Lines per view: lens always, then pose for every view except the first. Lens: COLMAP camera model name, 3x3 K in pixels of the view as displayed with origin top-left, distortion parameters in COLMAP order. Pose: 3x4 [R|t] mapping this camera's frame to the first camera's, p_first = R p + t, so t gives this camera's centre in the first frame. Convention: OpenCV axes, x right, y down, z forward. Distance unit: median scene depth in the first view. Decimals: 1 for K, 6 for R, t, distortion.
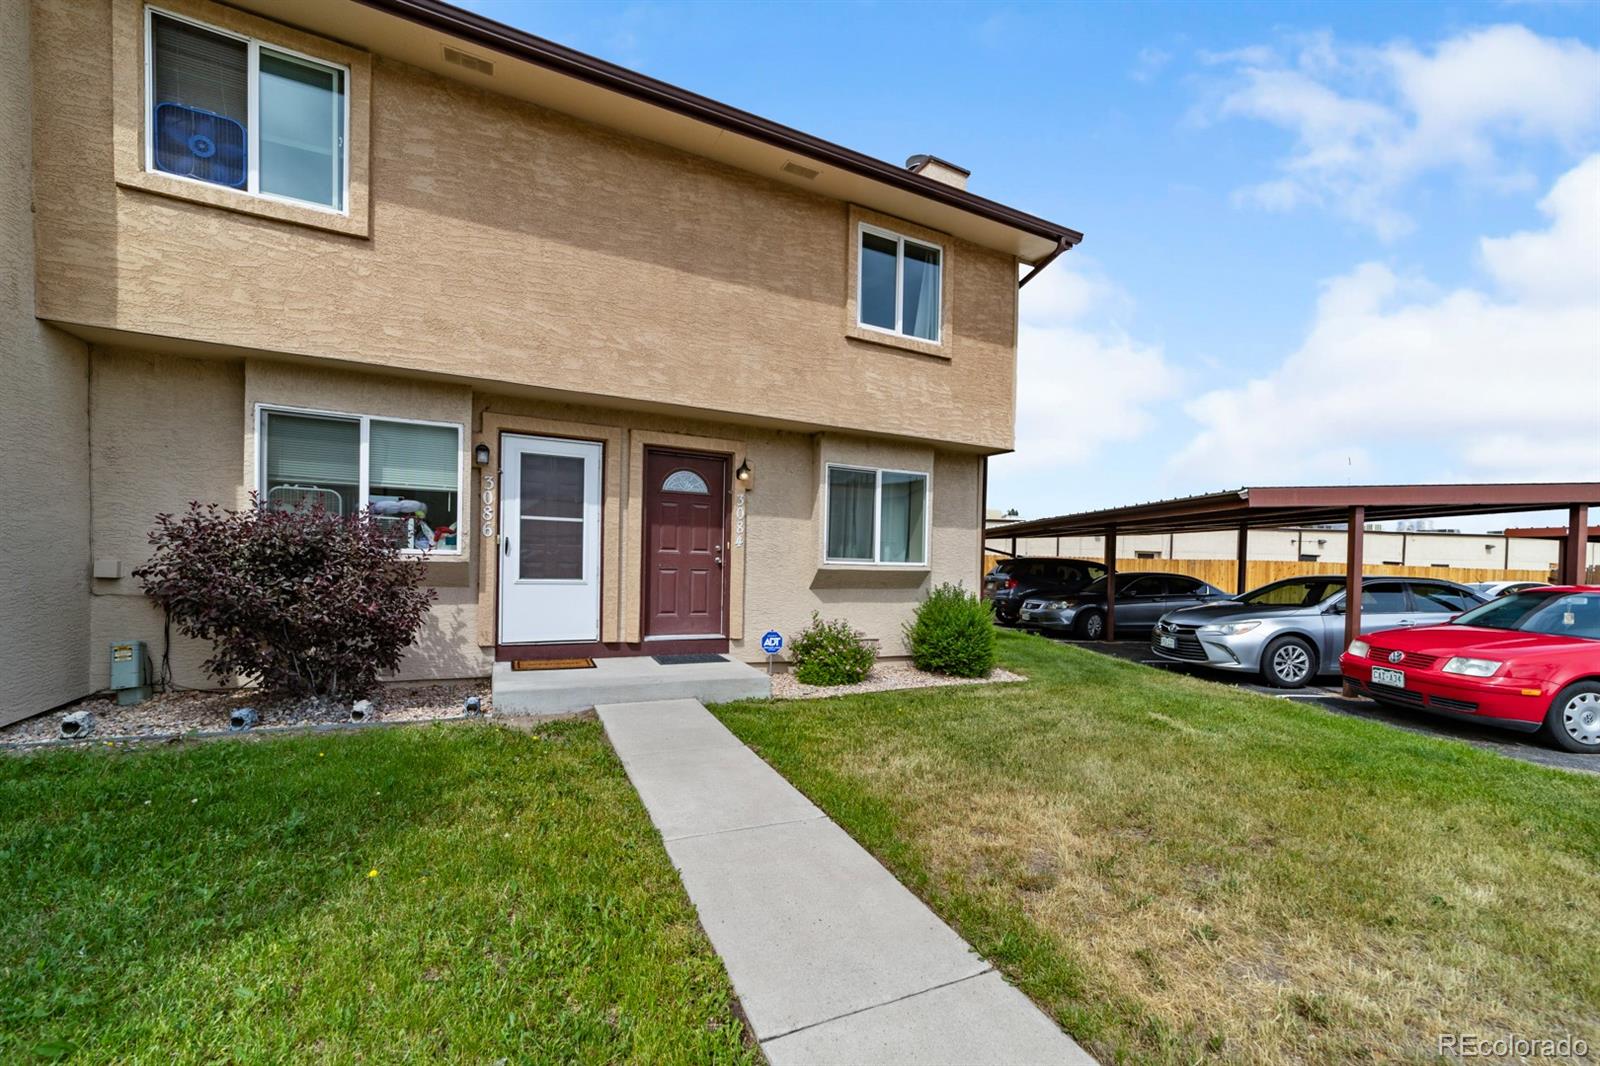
lens RADIAL K [[634.9, 0, 800.8], [0, 634.9, 553.5], [0, 0, 1]] dist [-0.001456, 0.003813]
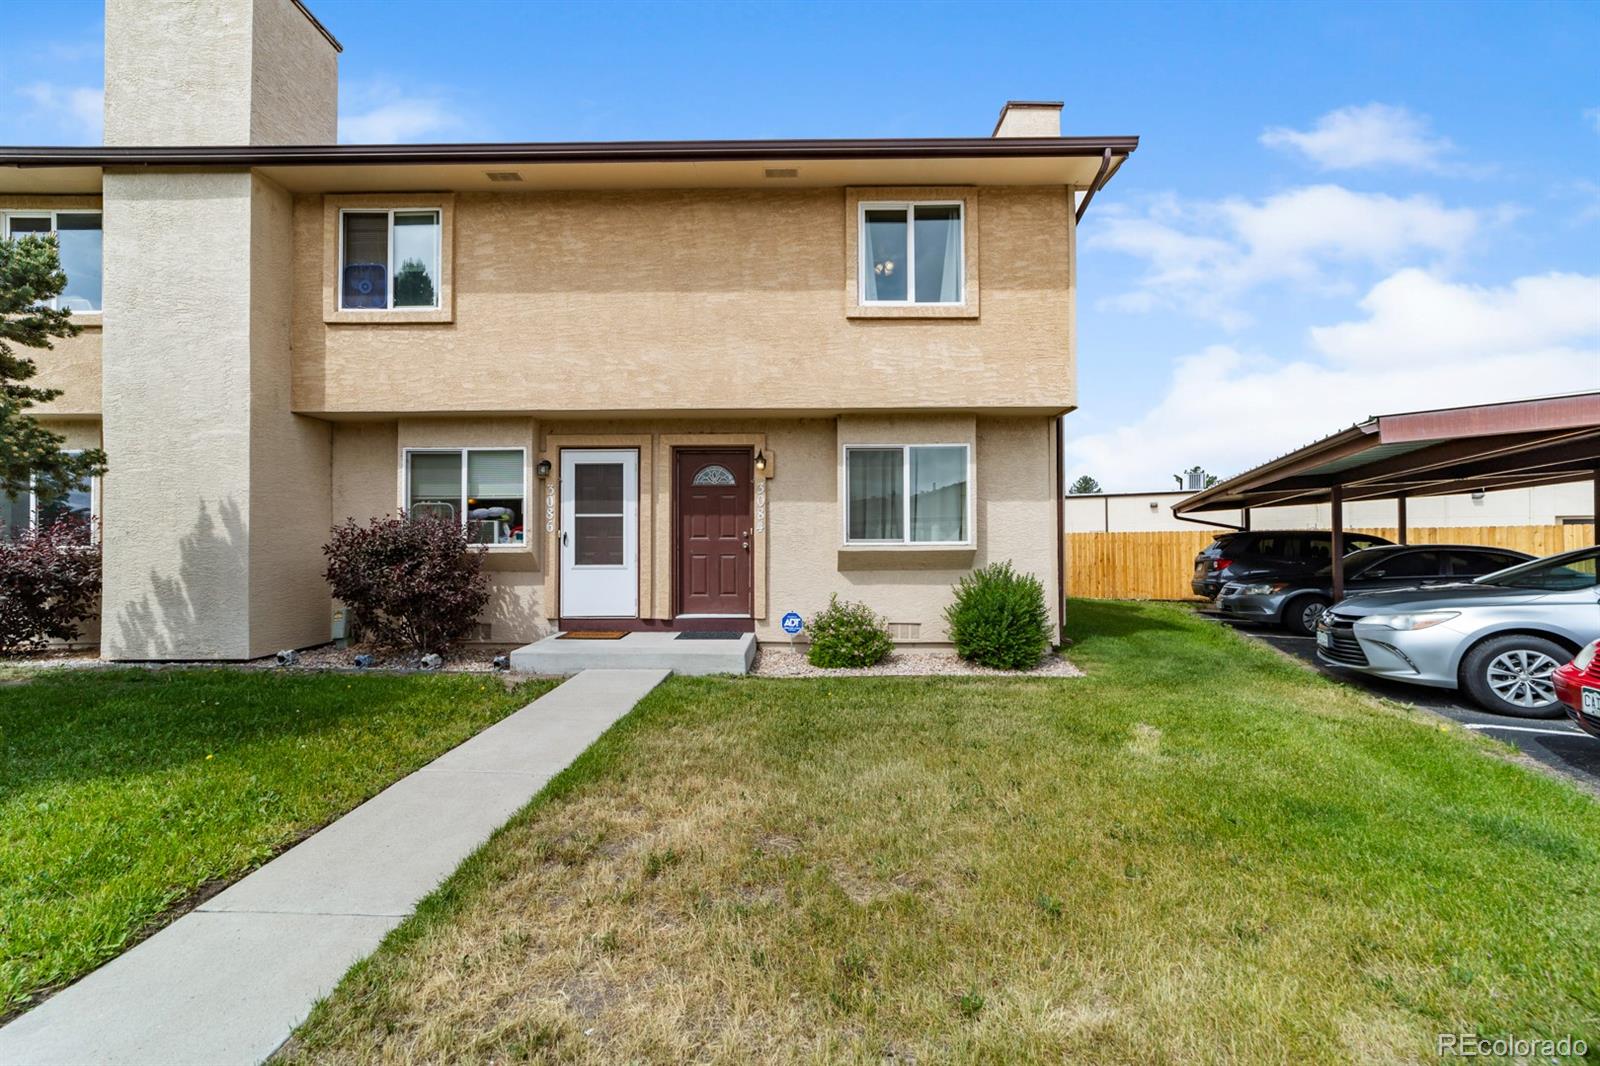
lens RADIAL K [[617.0, 0, 798.4], [0, 617.0, 521.5], [0, 0, 1]] dist [-0.001163, 0.000304]
pose [[0.890531, -0.047741, -0.452410, 0.457384], [0.032935, 0.998634, -0.040553, 0.017115], [0.453728, 0.021213, 0.890888, 0.112435]]
